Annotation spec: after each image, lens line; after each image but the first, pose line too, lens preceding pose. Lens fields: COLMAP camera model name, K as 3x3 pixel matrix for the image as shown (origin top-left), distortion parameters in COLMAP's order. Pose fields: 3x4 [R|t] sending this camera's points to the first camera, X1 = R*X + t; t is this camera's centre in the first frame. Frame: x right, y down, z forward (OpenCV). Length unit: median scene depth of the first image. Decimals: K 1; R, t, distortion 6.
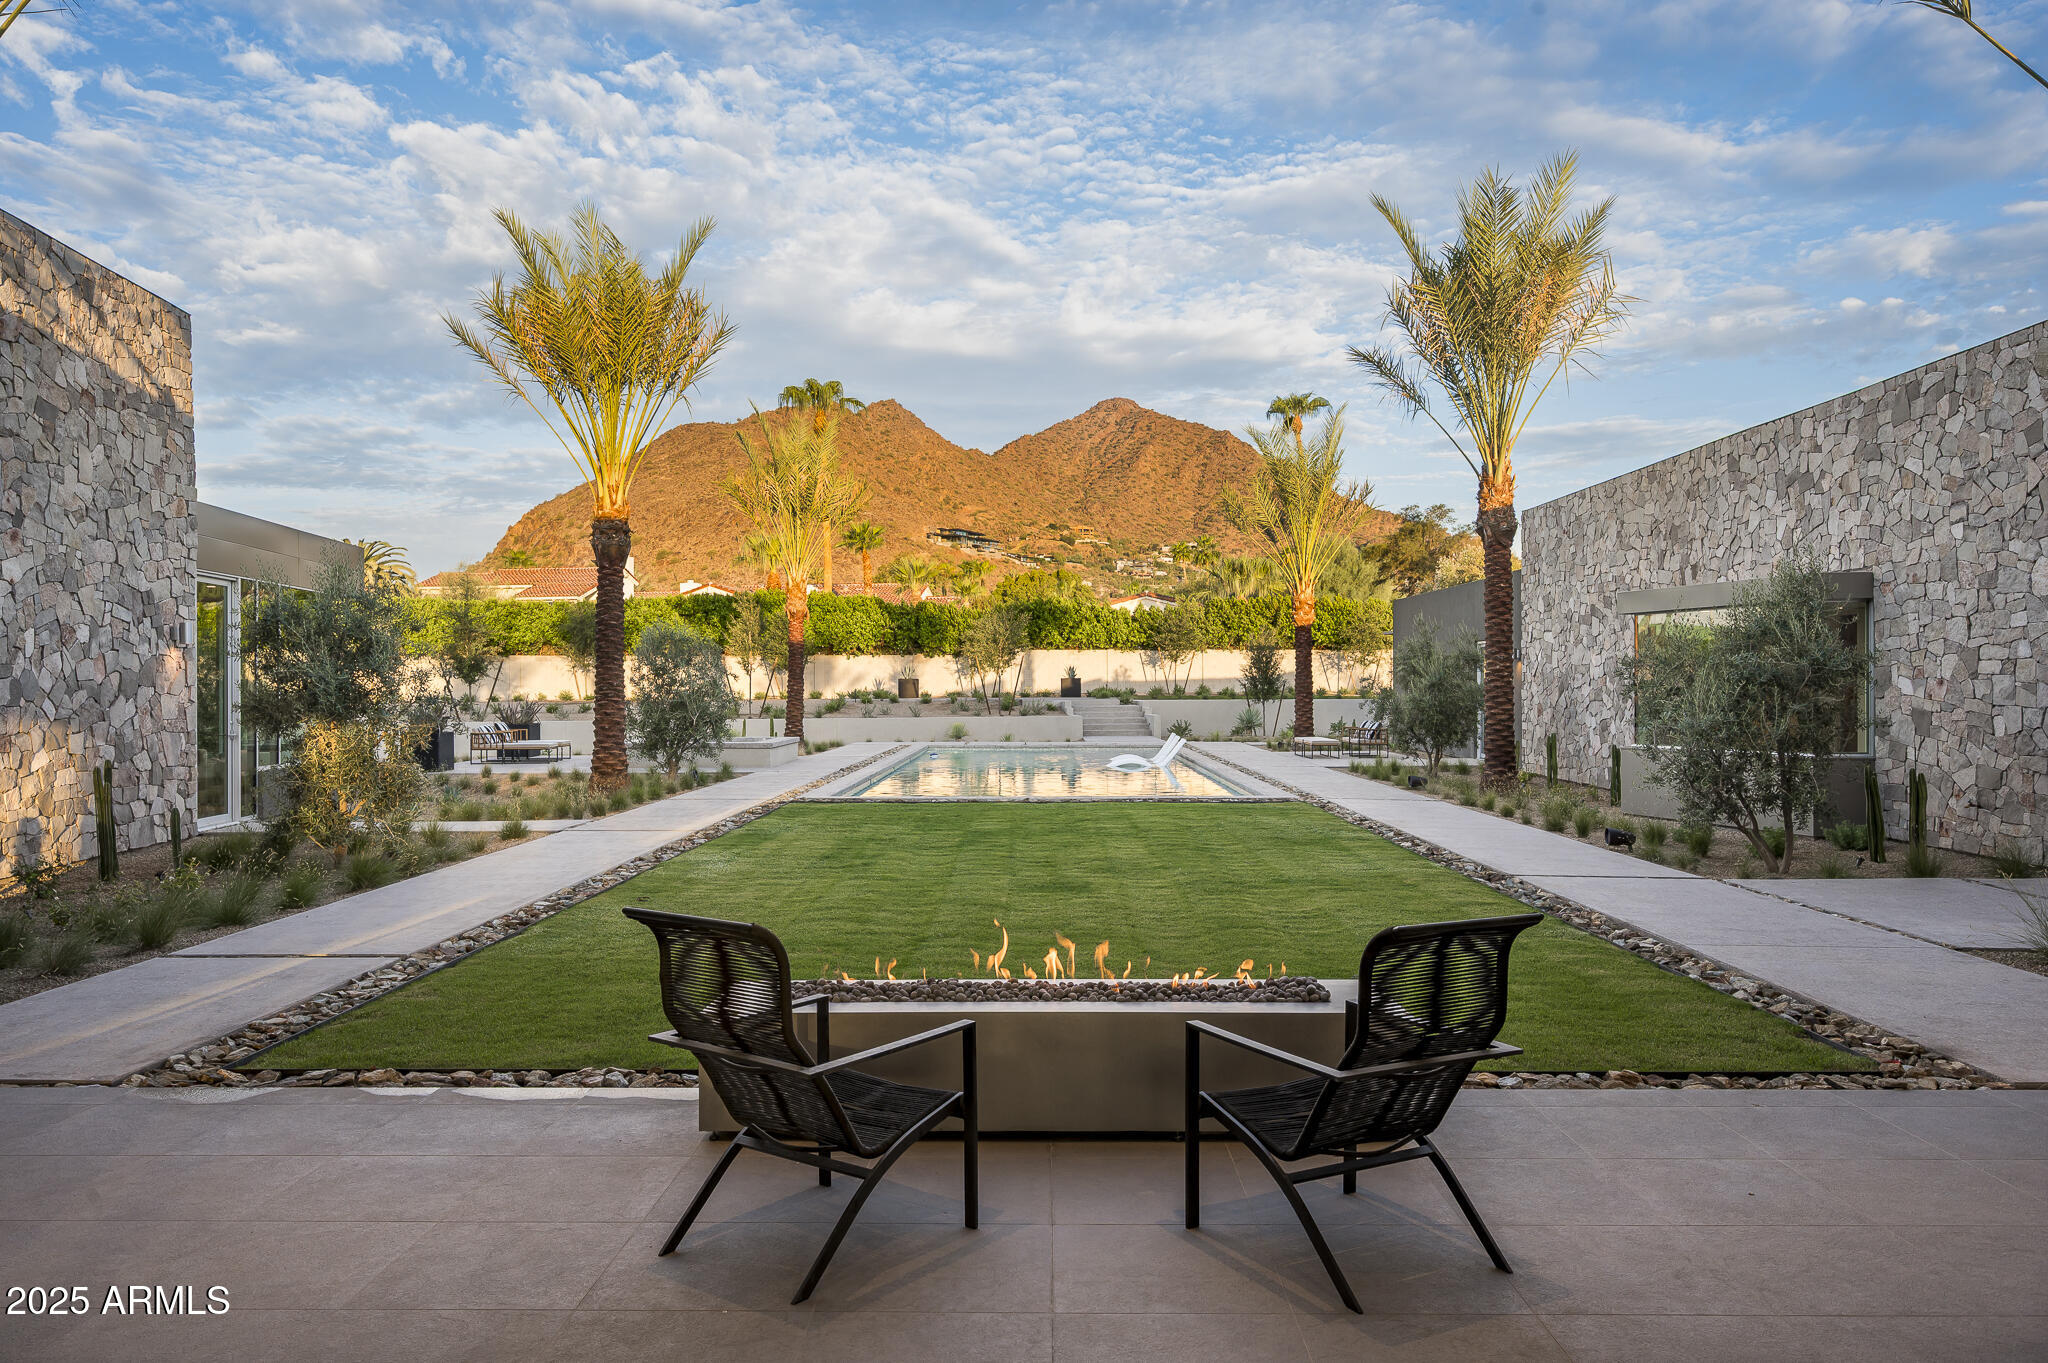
lens RADIAL K [[1402.1, 0, 1024.0], [0, 1402.1, 681.5], [0, 0, 1]] dist [0.004803, 0.000124]
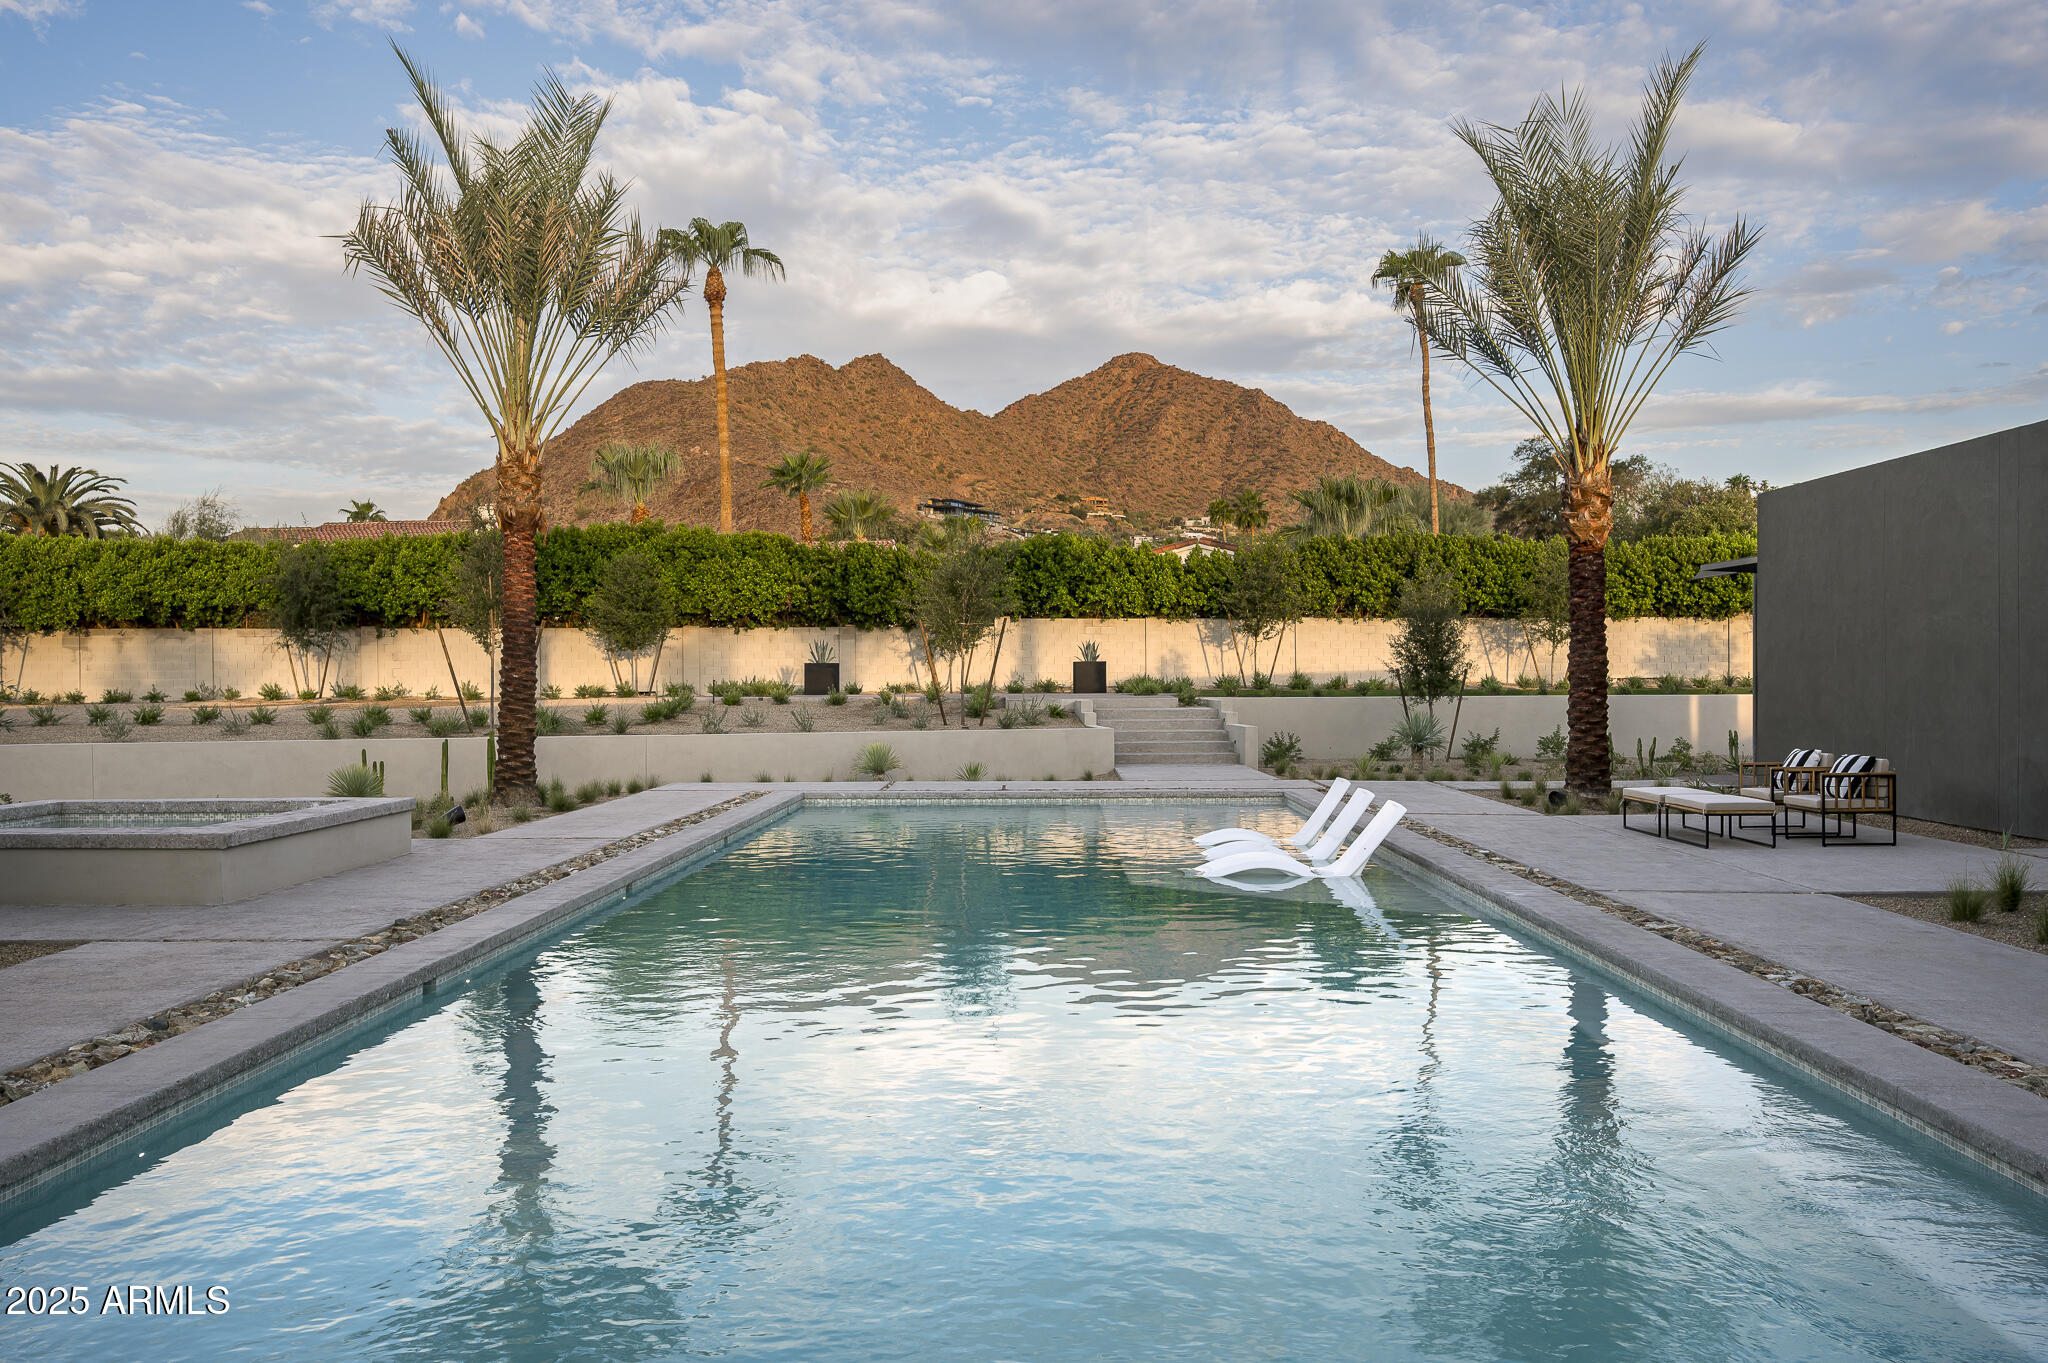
lens RADIAL K [[1544.8, 0, 1024.0], [0, 1544.8, 681.5], [0, 0, 1]] dist [0.052511, 0.005290]
pose [[0.999990, -0.002048, -0.003954, 0.006982], [0.002065, 0.999988, 0.004457, 0.002729], [0.003945, -0.004465, 0.999982, 0.301496]]
